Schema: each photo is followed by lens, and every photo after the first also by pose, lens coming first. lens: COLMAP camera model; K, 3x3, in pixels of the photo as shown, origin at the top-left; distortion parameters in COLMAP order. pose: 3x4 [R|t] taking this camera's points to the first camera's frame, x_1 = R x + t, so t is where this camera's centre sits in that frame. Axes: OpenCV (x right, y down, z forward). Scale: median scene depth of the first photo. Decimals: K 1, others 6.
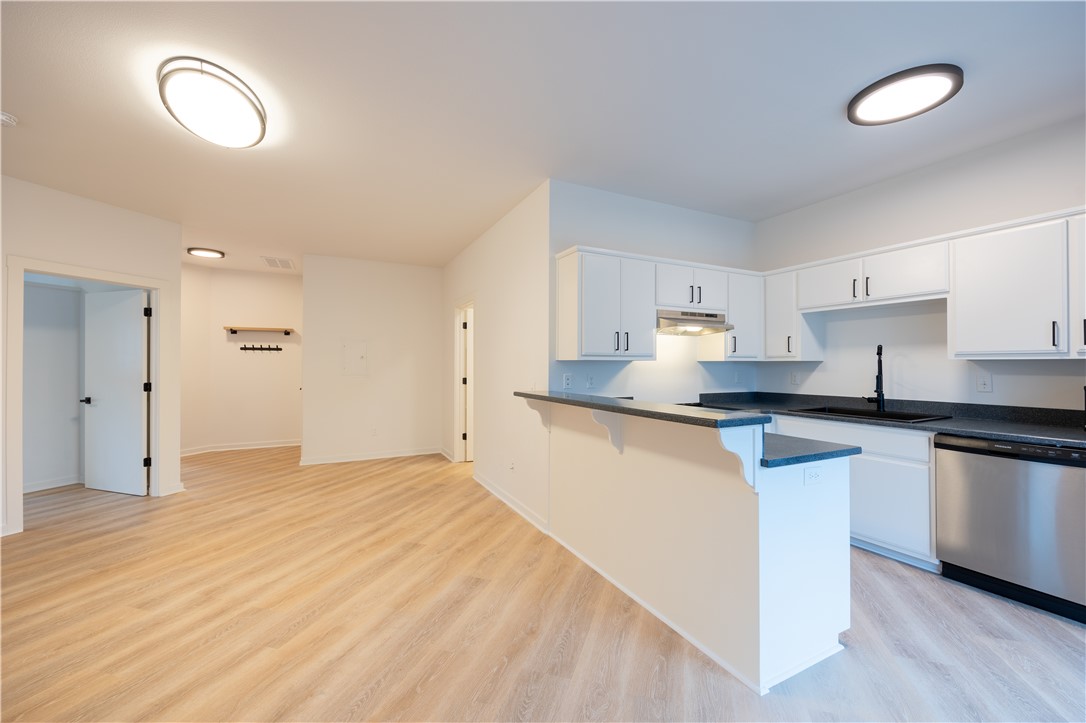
lens RADIAL K [[430.7, 0, 547.5], [0, 430.7, 362.0], [0, 0, 1]] dist [-0.001133, -0.000422]
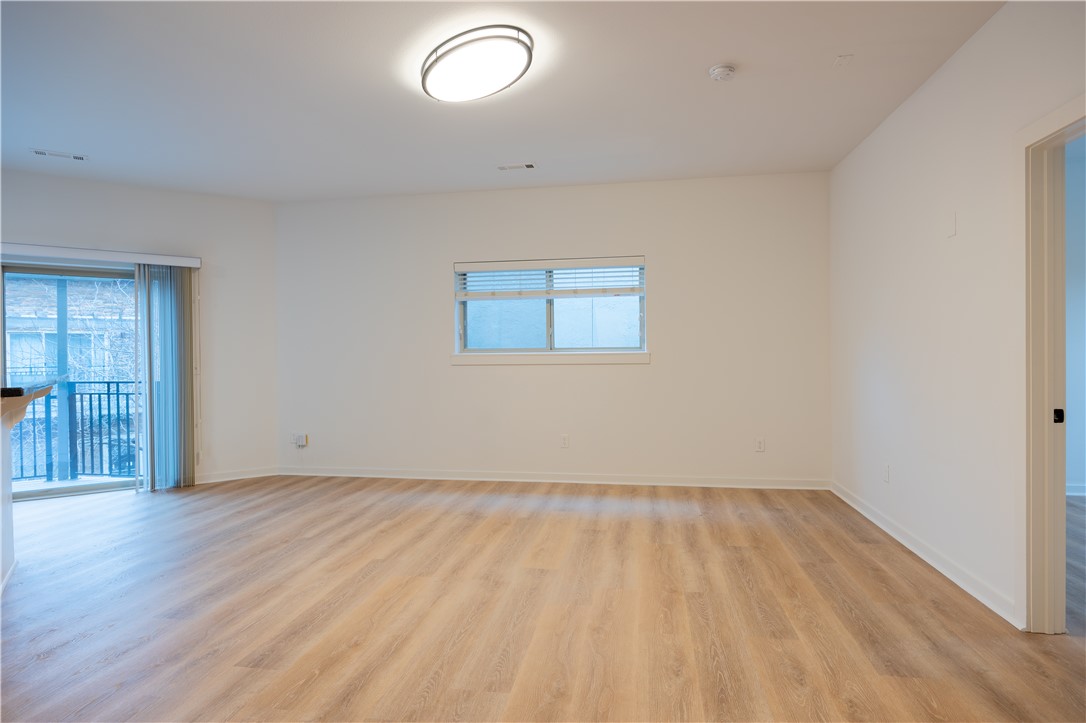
lens RADIAL K [[596.7, 0, 547.7], [0, 596.7, 359.1], [0, 0, 1]] dist [0.016060, -0.000467]
pose [[-0.989590, 0.006743, -0.143759, -0.585428], [0.007106, 0.999973, -0.002013, 0.048849], [0.143741, -0.003013, -0.989611, 1.873857]]
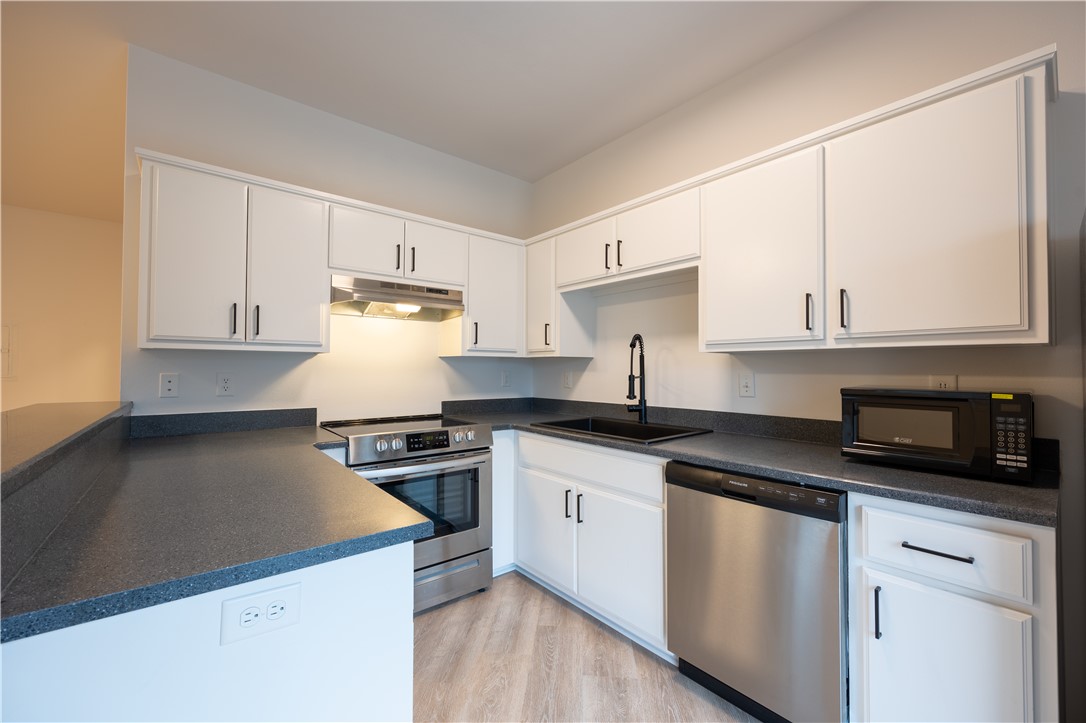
lens RADIAL K [[433.8, 0, 544.7], [0, 433.8, 362.4], [0, 0, 1]] dist [-0.000729, 0.000032]
pose [[0.975314, 0.006573, 0.220723, 0.489111], [-0.004774, 0.999951, -0.008683, 0.017863], [-0.220770, 0.007415, 0.975298, 0.332823]]
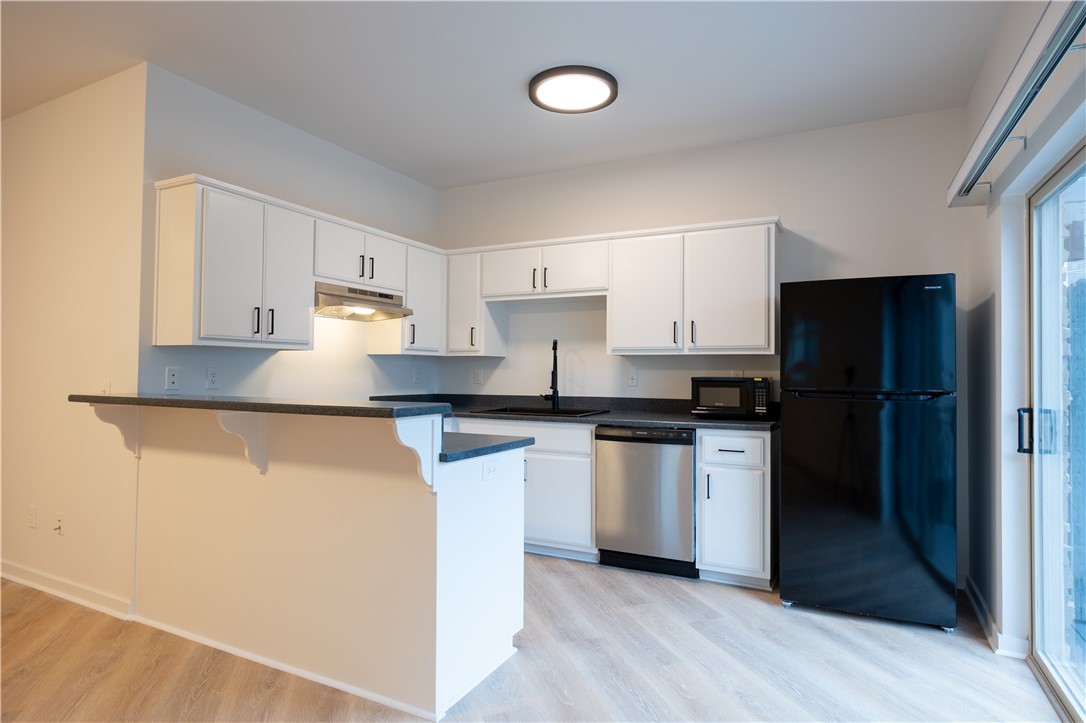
lens RADIAL K [[596.9, 0, 543.0], [0, 596.9, 361.5], [0, 0, 1]] dist [-0.004132, -0.002008]
pose [[0.810843, 0.015522, 0.585058, -0.030150], [-0.010482, 0.999873, -0.012000, 0.027569], [-0.585170, 0.003597, 0.810902, -0.068542]]
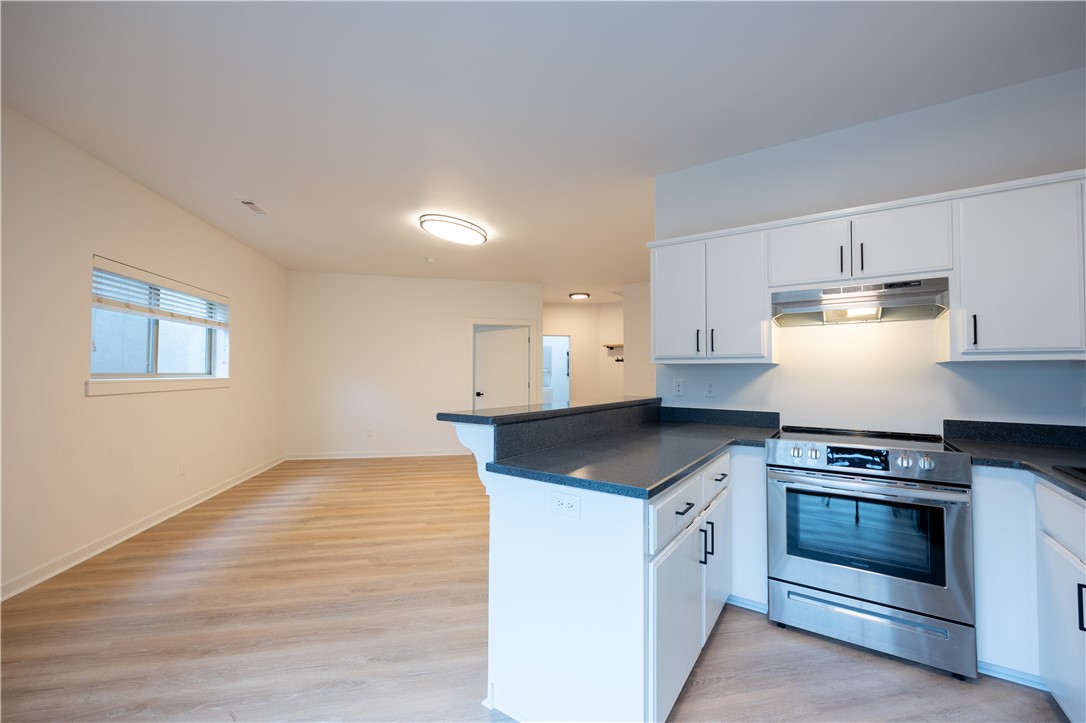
lens RADIAL K [[430.7, 0, 547.5], [0, 430.7, 362.0], [0, 0, 1]] dist [-0.001133, -0.000422]
pose [[0.488967, -0.022376, -0.872015, 0.807561], [0.002916, 0.999707, -0.024018, 0.012958], [0.872298, 0.009201, 0.488889, 0.360238]]
